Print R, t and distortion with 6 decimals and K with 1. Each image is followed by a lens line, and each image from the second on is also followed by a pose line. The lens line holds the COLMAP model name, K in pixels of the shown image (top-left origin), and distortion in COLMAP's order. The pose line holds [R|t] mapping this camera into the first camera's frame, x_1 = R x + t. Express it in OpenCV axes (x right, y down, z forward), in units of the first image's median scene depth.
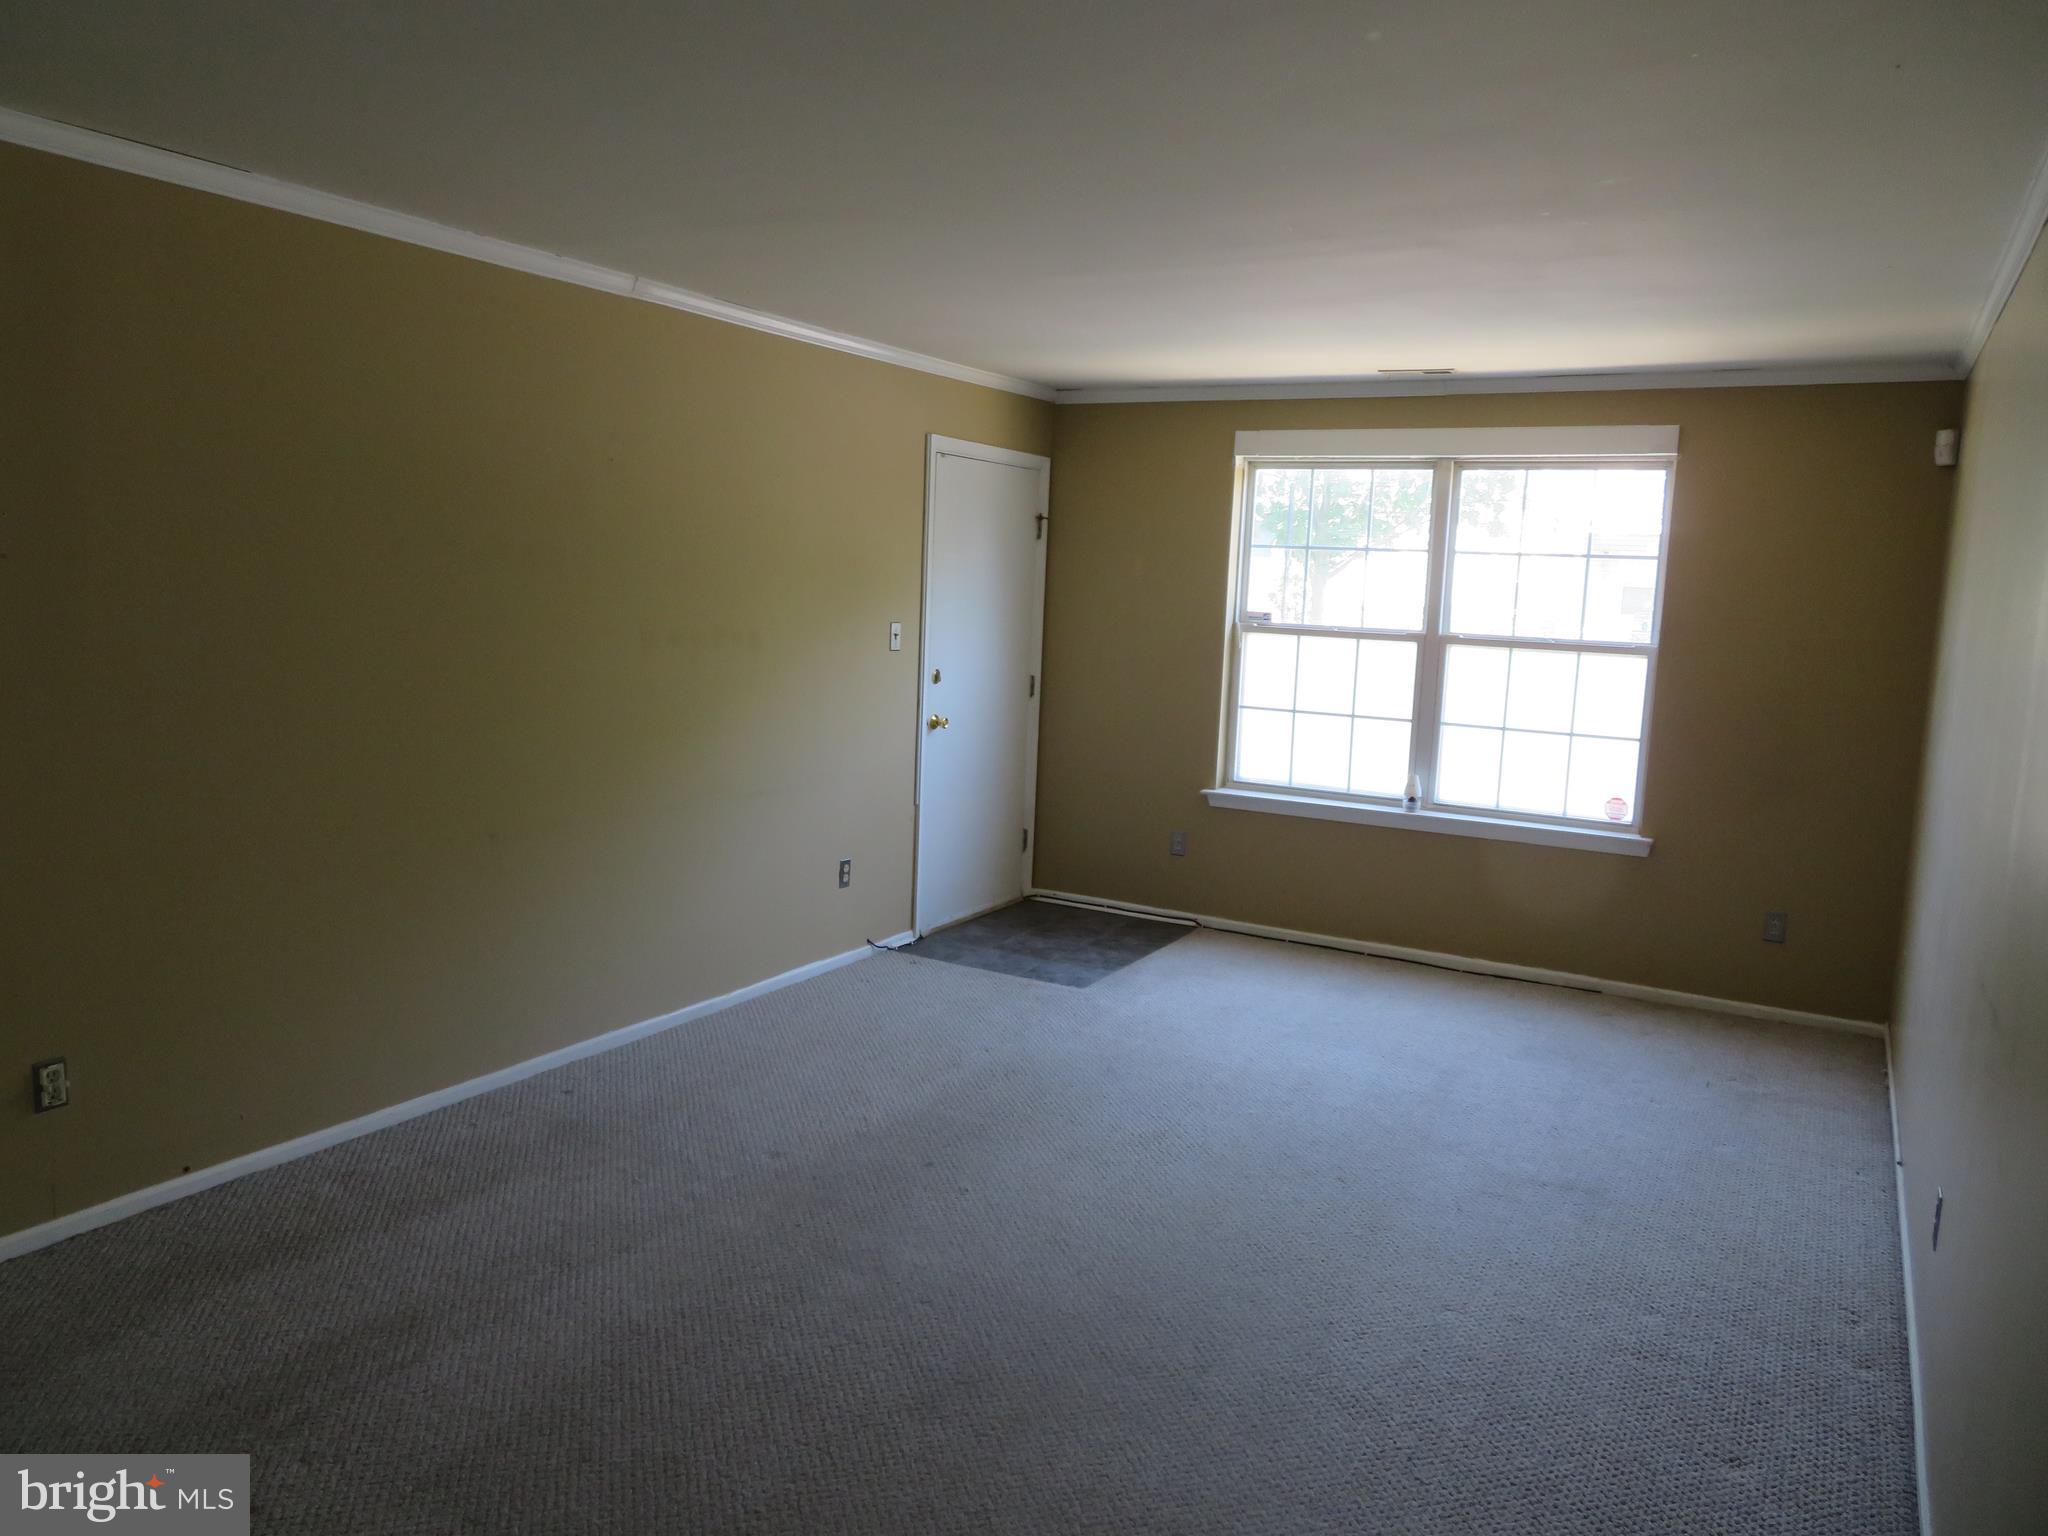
lens RADIAL K [[1454.4, 0, 1024.0], [0, 1454.4, 768.0], [0, 0, 1]] dist [-0.011178, -0.003642]
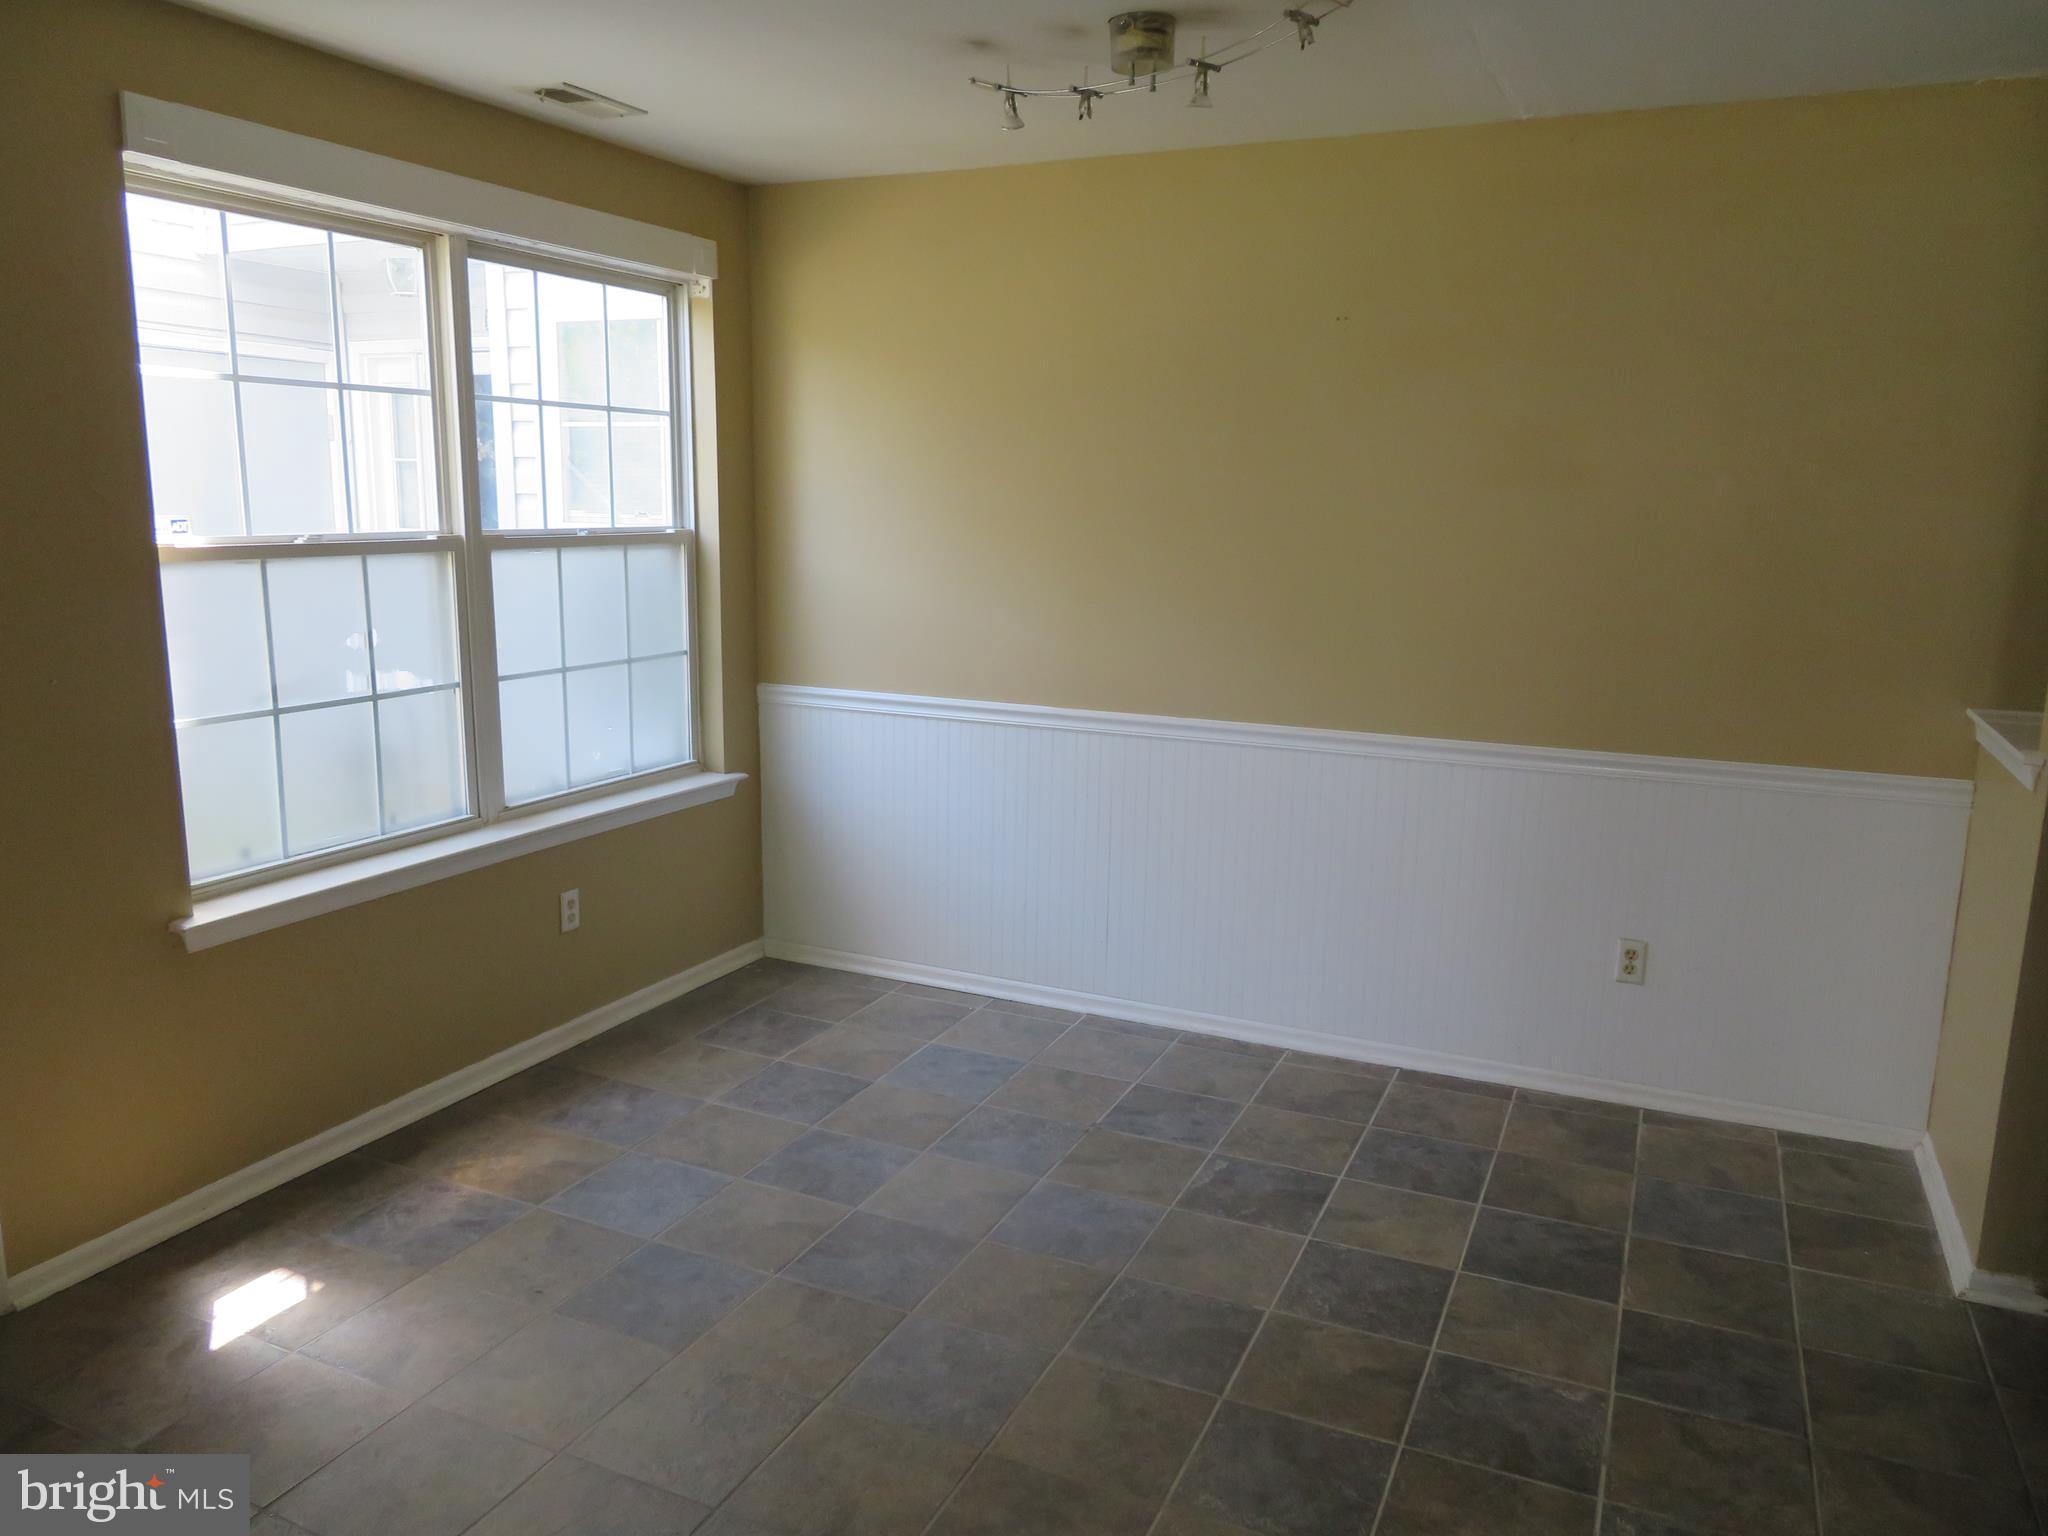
lens RADIAL K [[1454.4, 0, 1024.0], [0, 1454.4, 768.0], [0, 0, 1]] dist [-0.011178, -0.003642]
pose [[-0.088433, -0.219922, 0.971501, -0.345125], [0.116786, 0.966306, 0.229377, -0.110680], [-0.989212, 0.133743, -0.059769, 0.825445]]
